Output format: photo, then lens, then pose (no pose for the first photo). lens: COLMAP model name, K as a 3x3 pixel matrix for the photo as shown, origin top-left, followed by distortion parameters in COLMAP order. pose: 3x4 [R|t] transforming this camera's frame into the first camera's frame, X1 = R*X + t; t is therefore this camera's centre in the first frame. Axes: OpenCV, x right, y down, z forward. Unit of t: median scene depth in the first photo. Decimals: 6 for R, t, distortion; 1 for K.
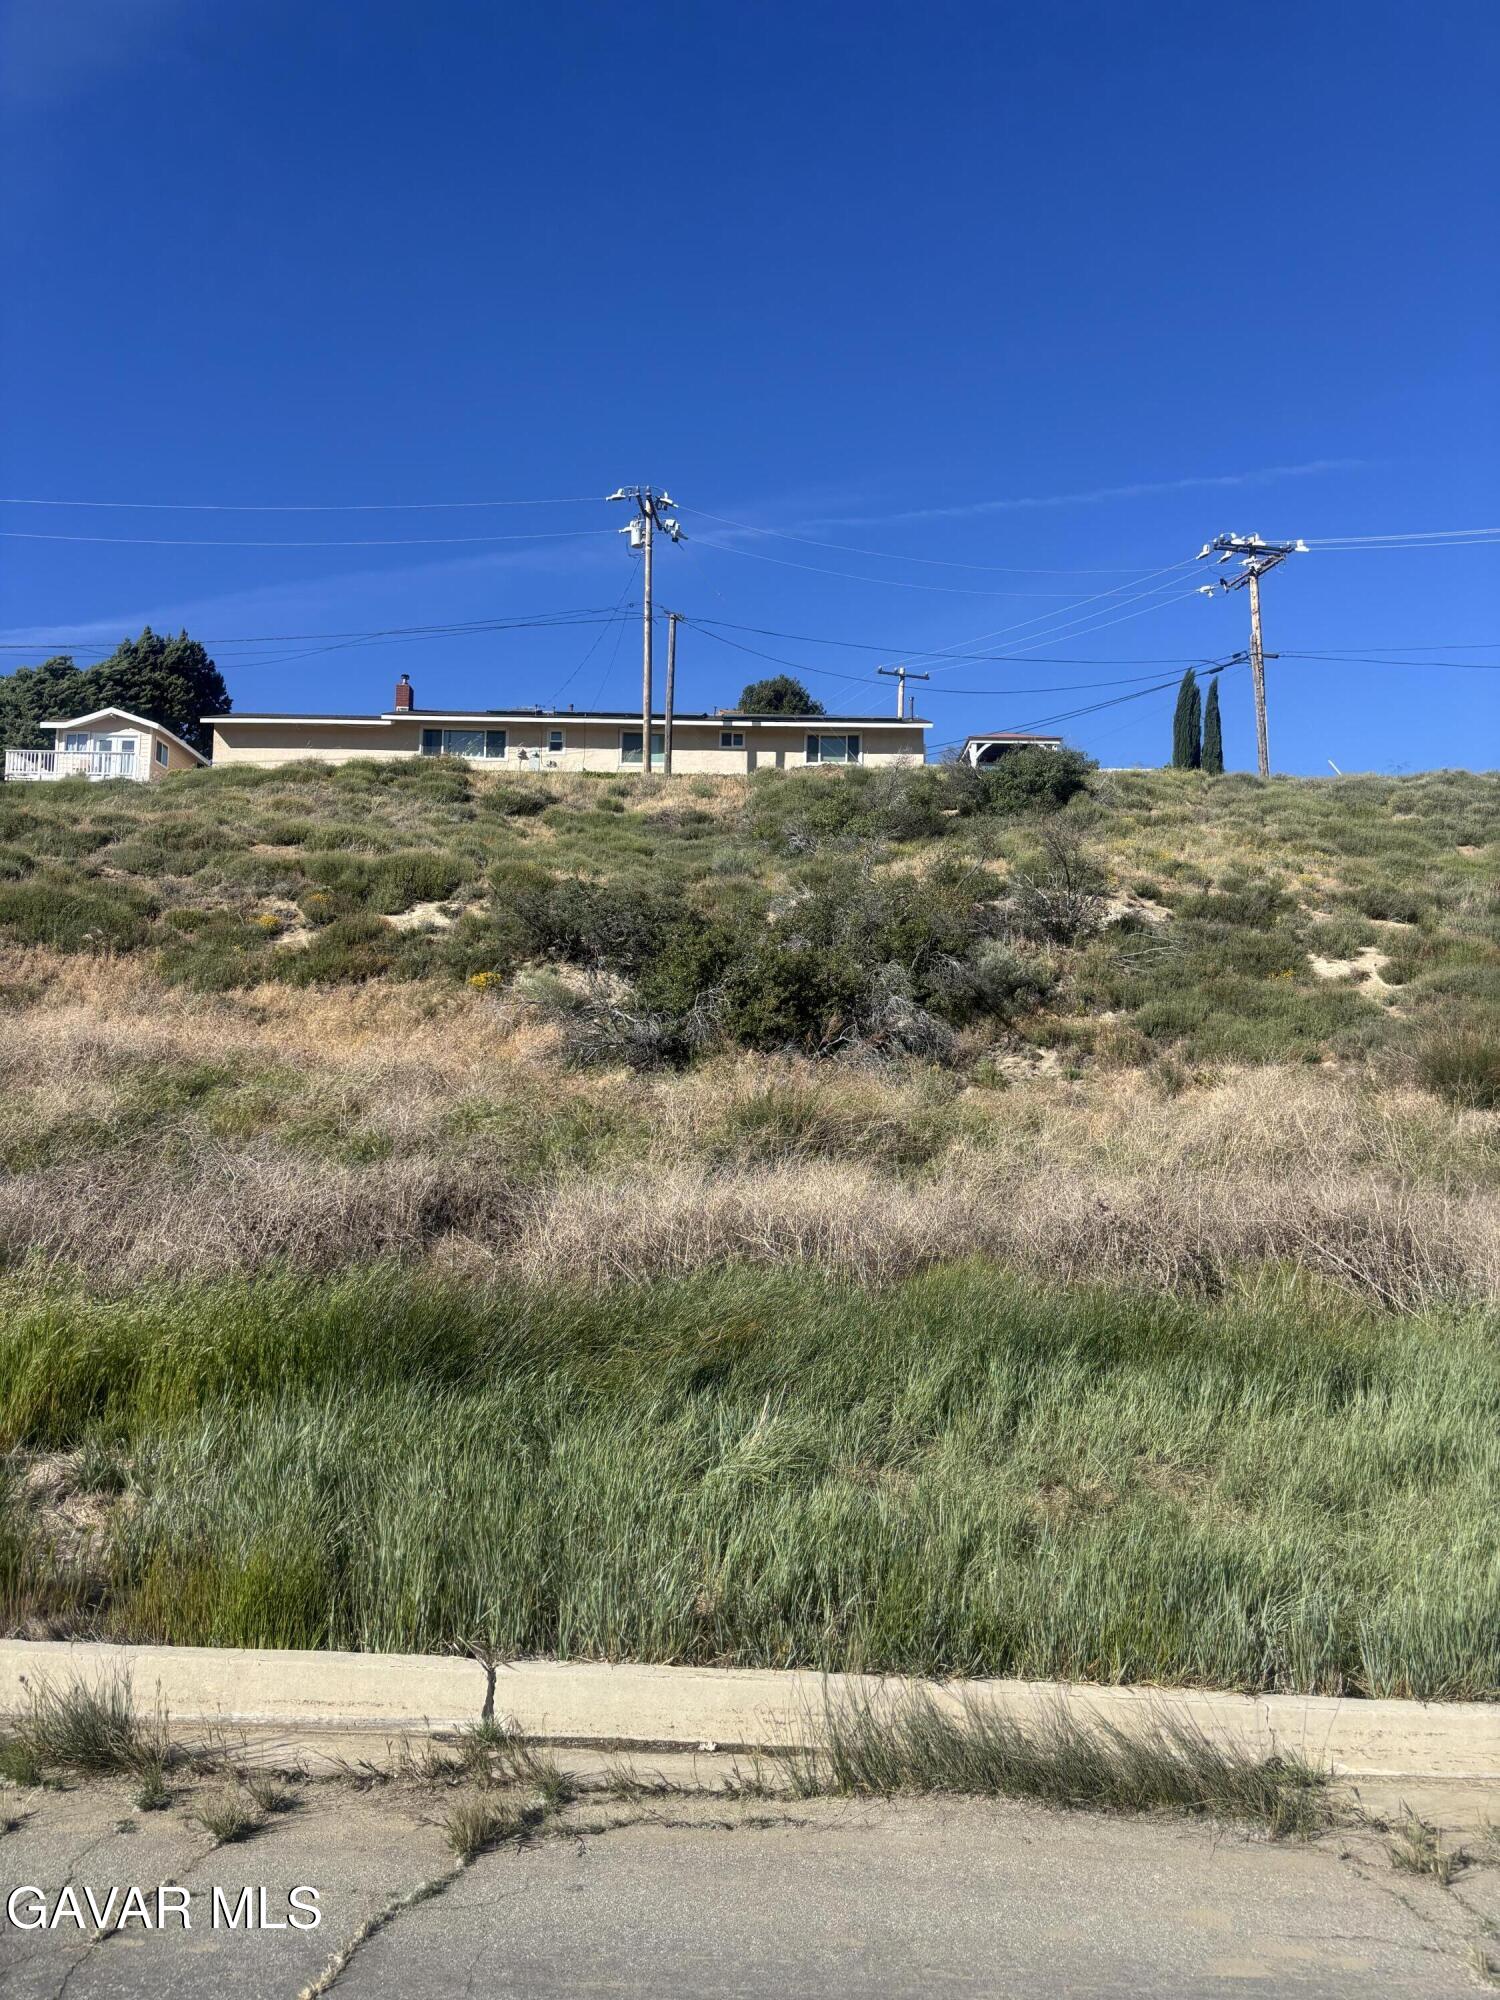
lens RADIAL K [[1495.9, 0, 750.0], [0, 1495.9, 1000.0], [0, 0, 1]] dist [0.043762, -0.075942]
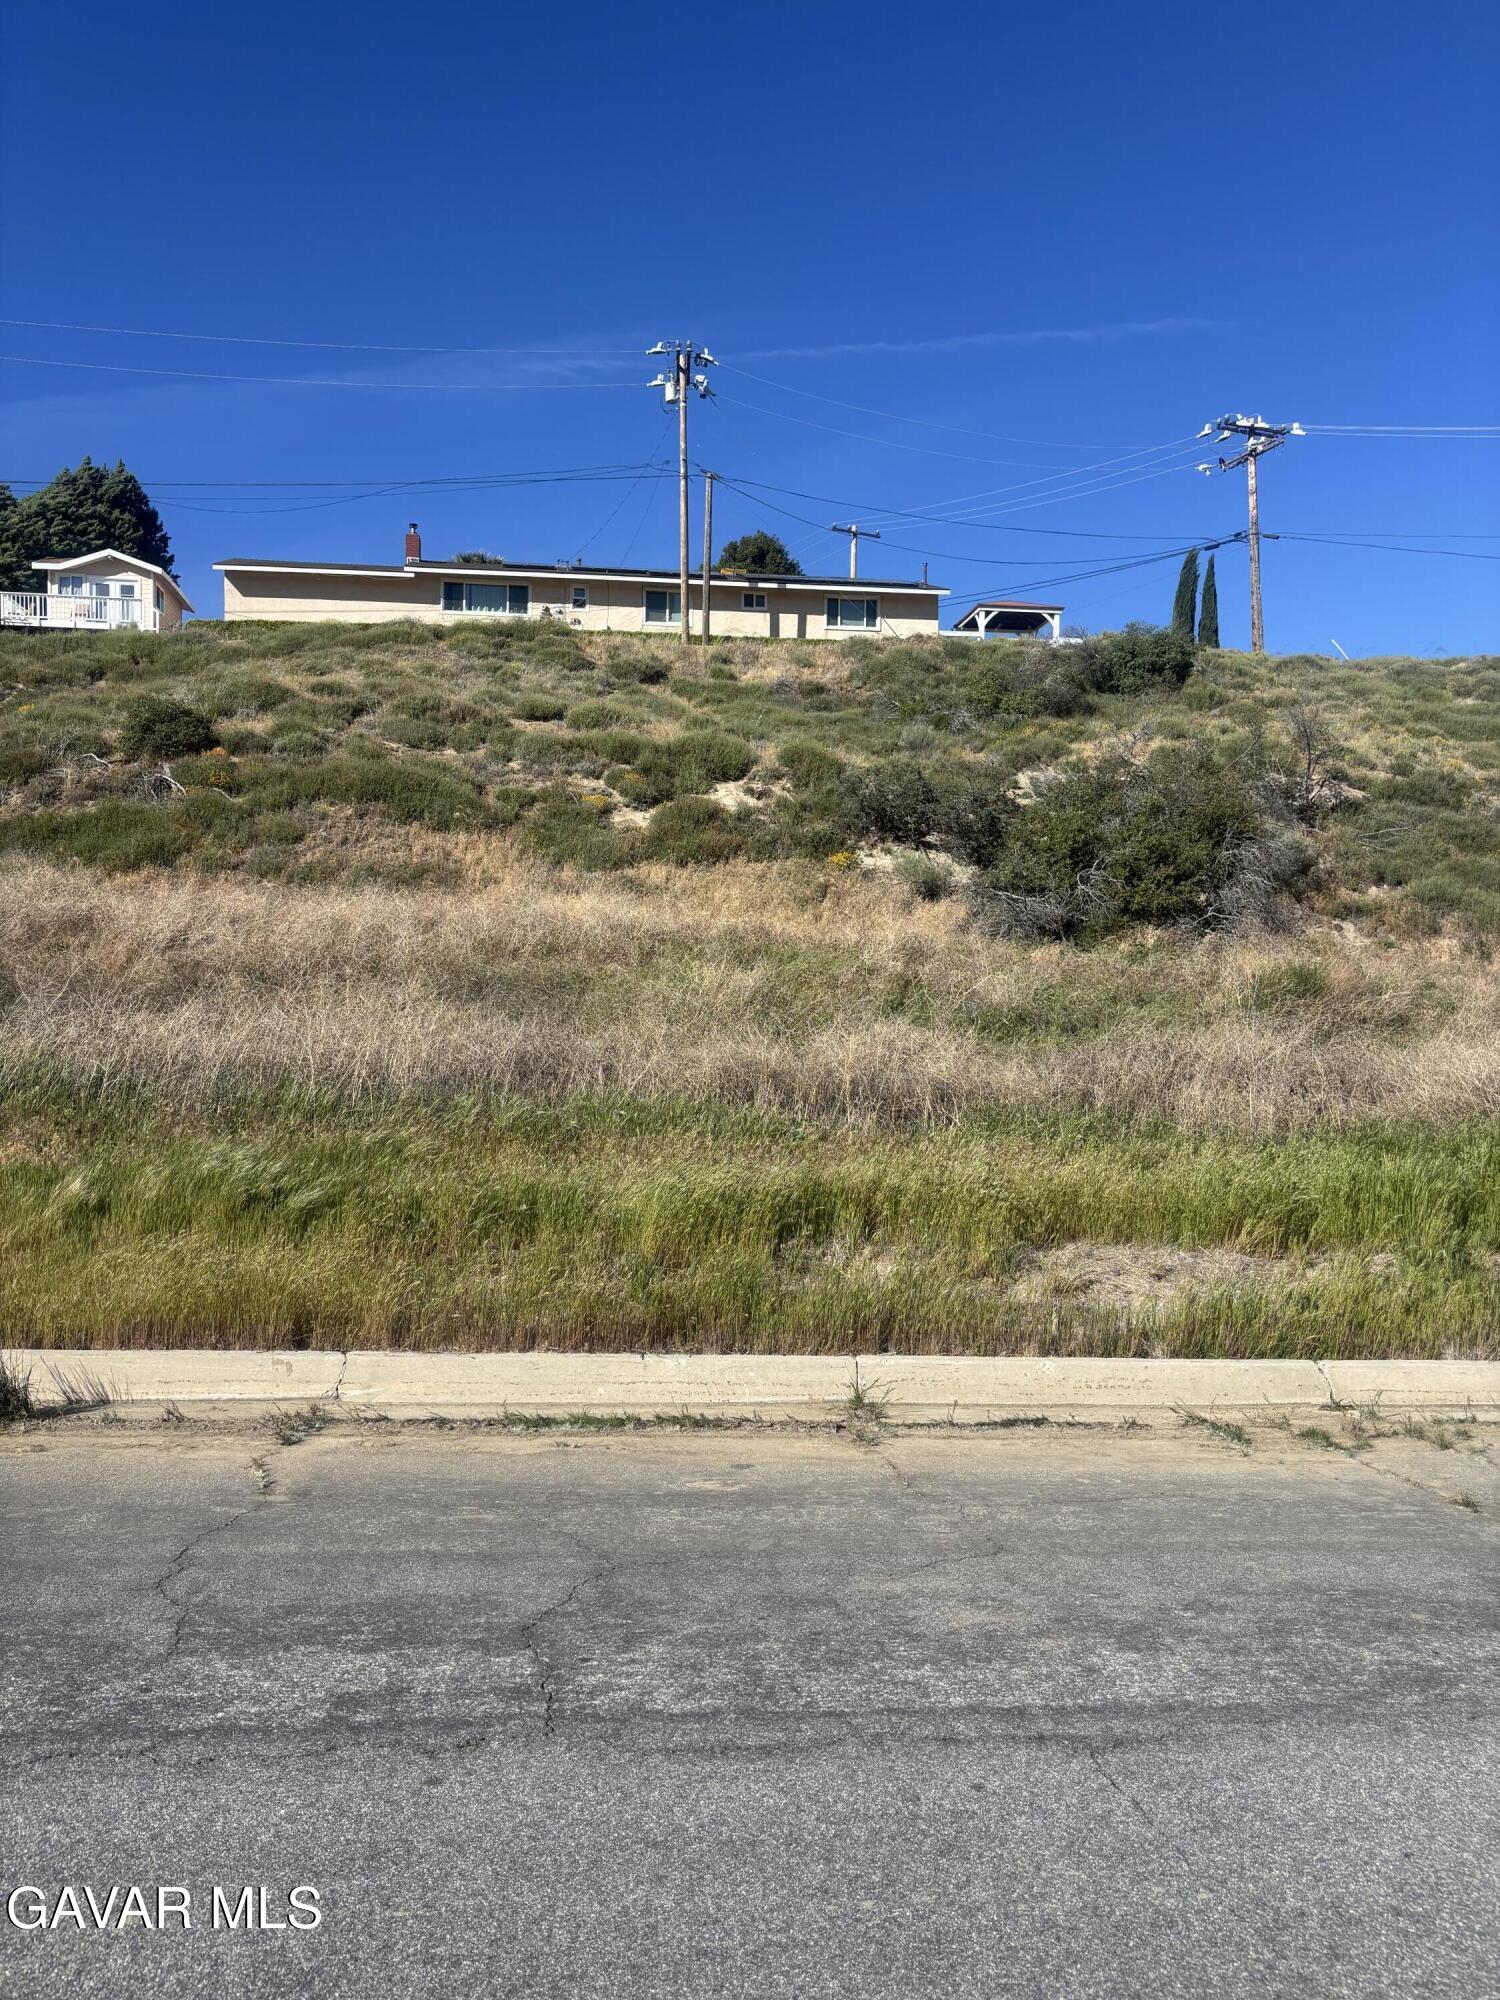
lens RADIAL K [[1495.4, 0, 724.6], [0, 1495.4, 990.4], [0, 0, 1]] dist [0.047101, -0.072262]
pose [[0.989884, -0.010600, 0.141485, -0.179833], [-0.003496, 0.995081, 0.099007, -0.011448], [-0.141839, -0.098500, 0.984977, -0.027587]]
